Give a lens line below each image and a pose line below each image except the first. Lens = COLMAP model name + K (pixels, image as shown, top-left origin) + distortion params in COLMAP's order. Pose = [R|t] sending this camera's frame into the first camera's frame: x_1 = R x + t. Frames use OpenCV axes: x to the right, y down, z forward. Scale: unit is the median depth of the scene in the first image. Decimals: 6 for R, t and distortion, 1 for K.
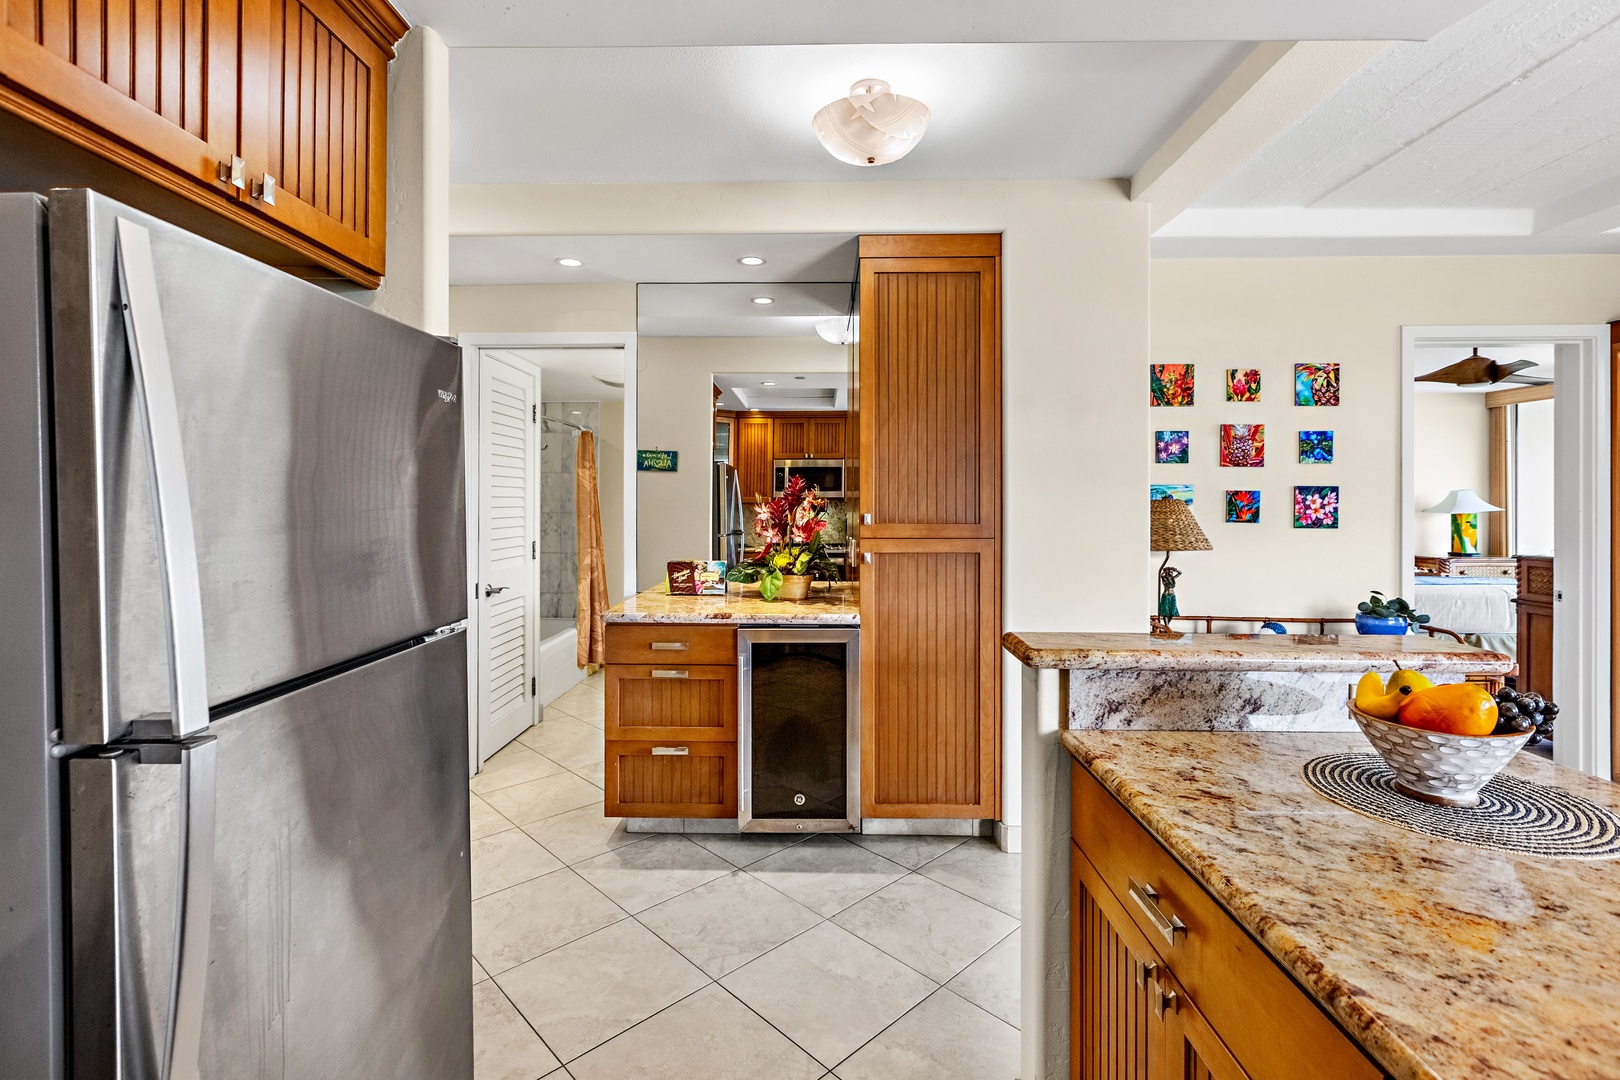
lens RADIAL K [[739.3, 0, 828.0], [0, 739.3, 505.2], [0, 0, 1]] dist [-0.003585, -0.002542]
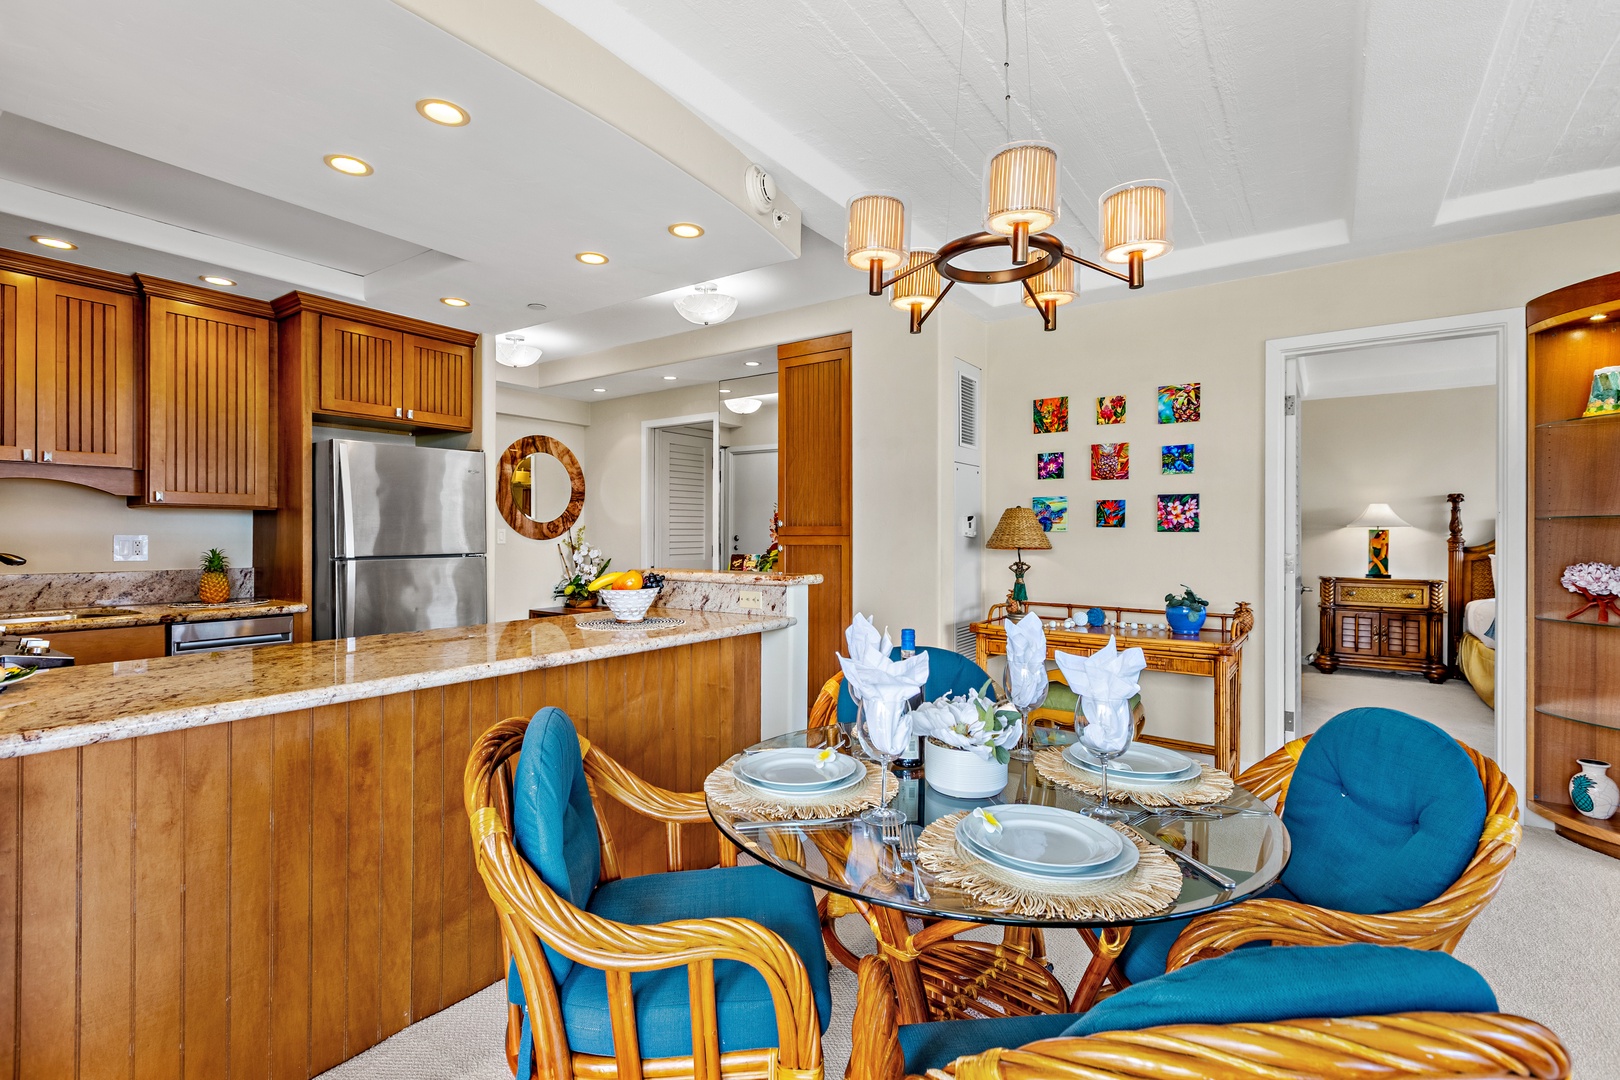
lens RADIAL K [[739.3, 0, 809.6], [0, 739.3, 534.6], [0, 0, 1]] dist [-0.003585, -0.002542]
pose [[0.836227, -0.000399, -0.548384, 0.807827], [0.000960, 0.999999, 0.000736, 0.034097], [0.548383, -0.001142, 0.836227, -0.245935]]
